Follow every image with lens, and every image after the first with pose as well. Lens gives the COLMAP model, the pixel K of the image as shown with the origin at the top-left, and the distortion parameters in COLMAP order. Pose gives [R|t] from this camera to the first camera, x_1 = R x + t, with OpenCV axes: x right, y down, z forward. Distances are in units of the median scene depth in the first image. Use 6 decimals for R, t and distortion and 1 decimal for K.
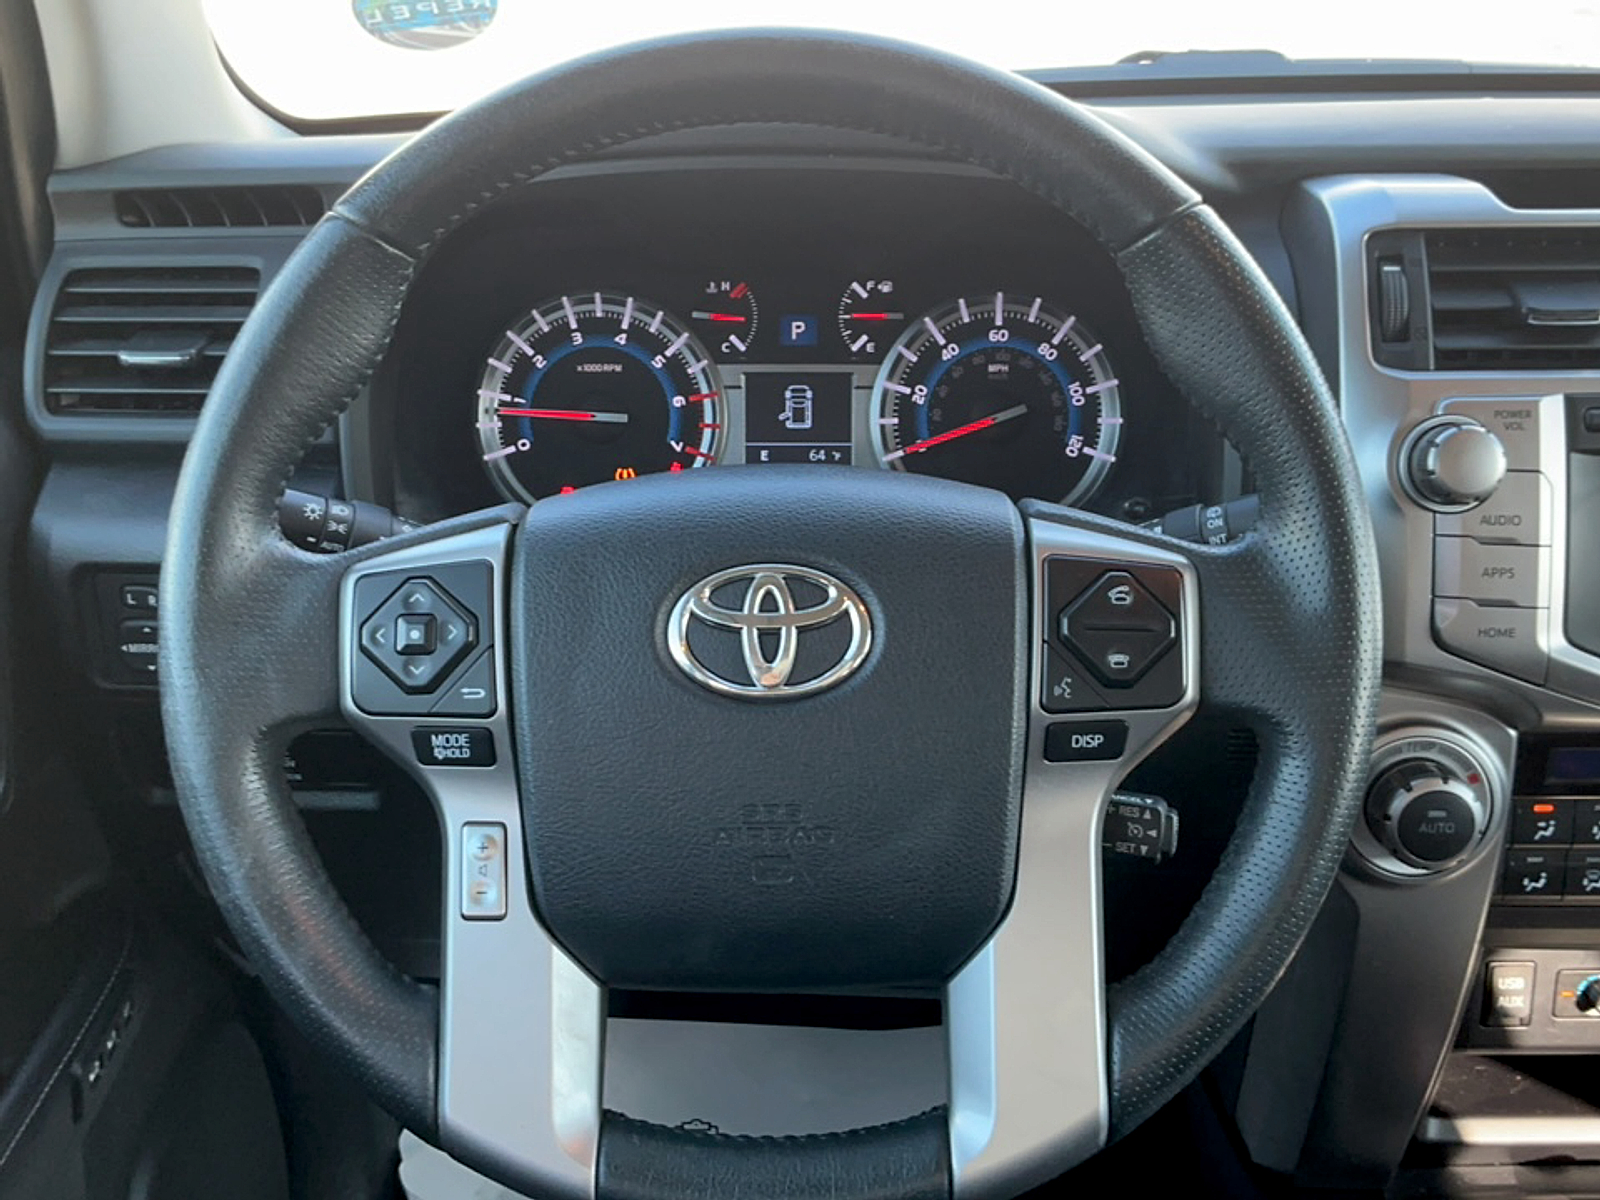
lens RADIAL K [[1699.0, 0, 800.0], [0, 1699.0, 600.0], [0, 0, 1]] dist [0.137431, -0.303954]
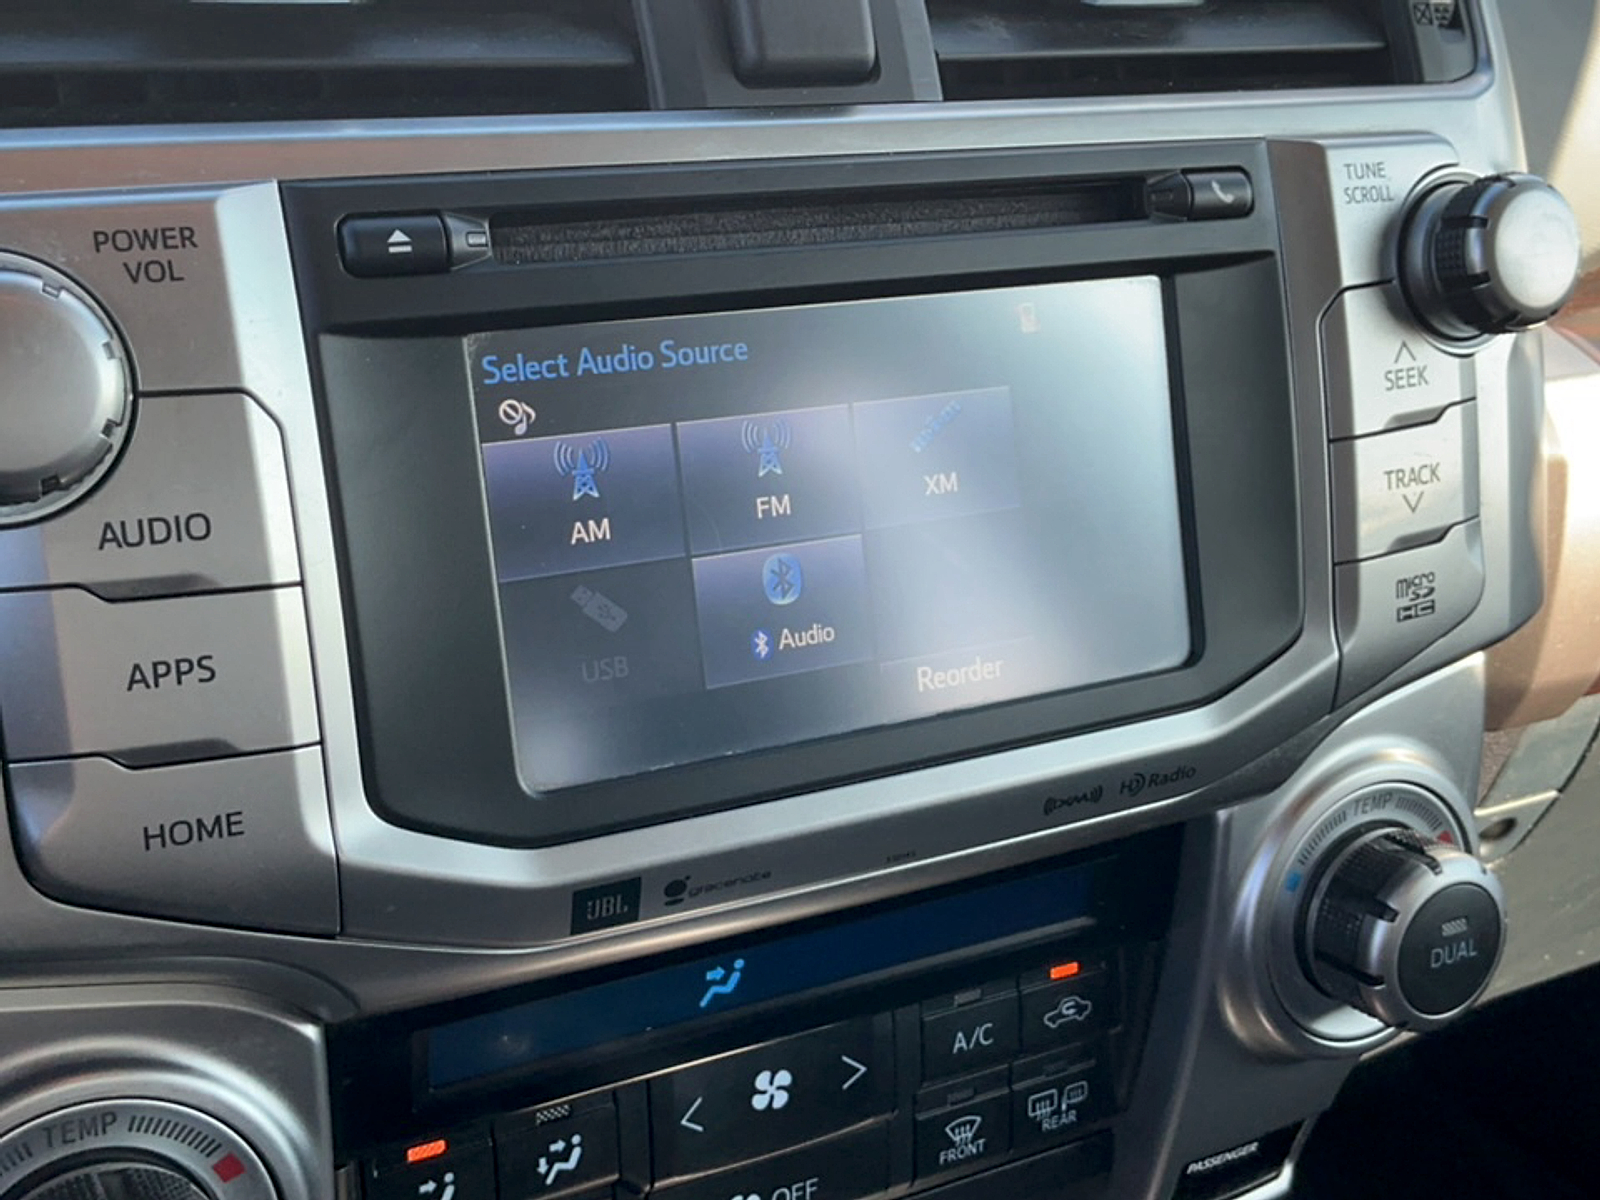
lens RADIAL K [[1940.8, 0, 800.0], [0, 1940.8, 600.0], [0, 0, 1]] dist [0.180706, -0.456857]
pose [[0.860596, -0.135405, 0.490959, 0.306755], [0.126659, 0.990624, 0.051192, -0.034616], [-0.493287, 0.018129, 0.869677, 0.549913]]
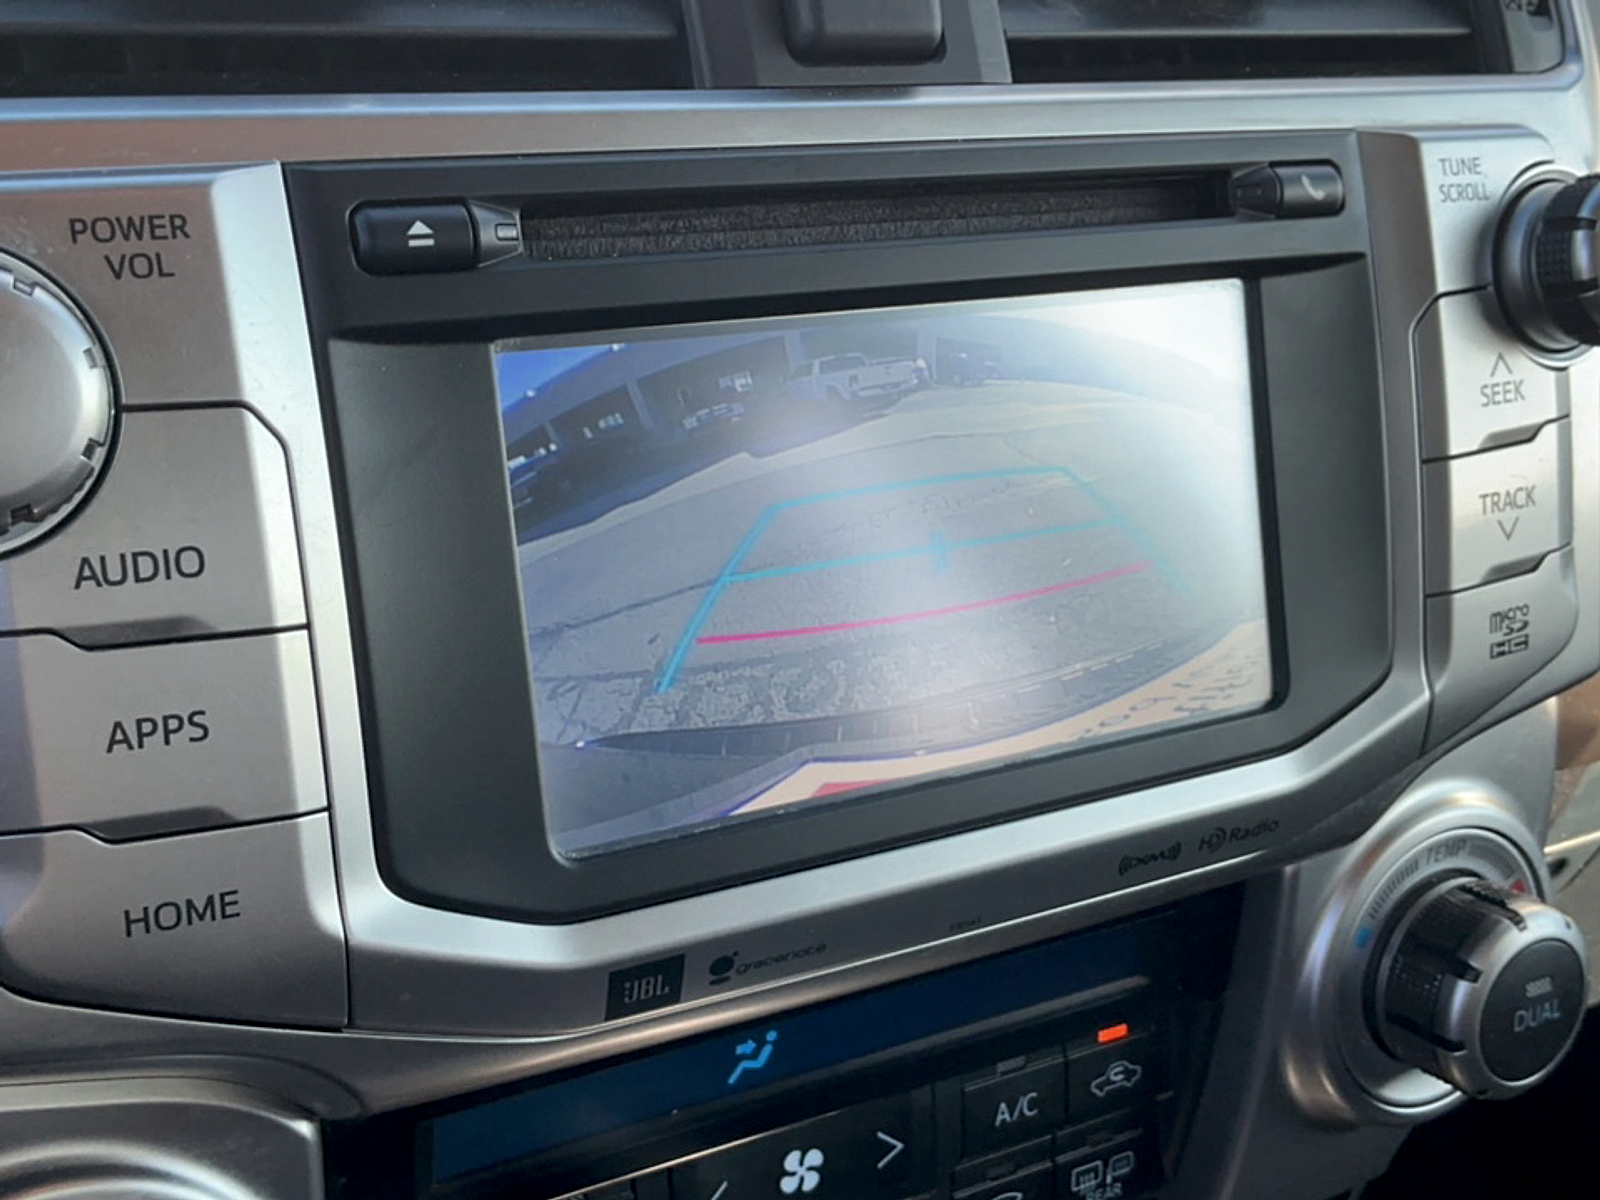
lens RADIAL K [[1940.8, 0, 800.0], [0, 1940.8, 600.0], [0, 0, 1]] dist [0.180706, -0.456857]
pose [[0.843375, -0.133089, 0.520582, 0.309564], [0.122786, 0.990940, 0.054417, -0.043620], [-0.523108, 0.018027, 0.852076, 0.609228]]
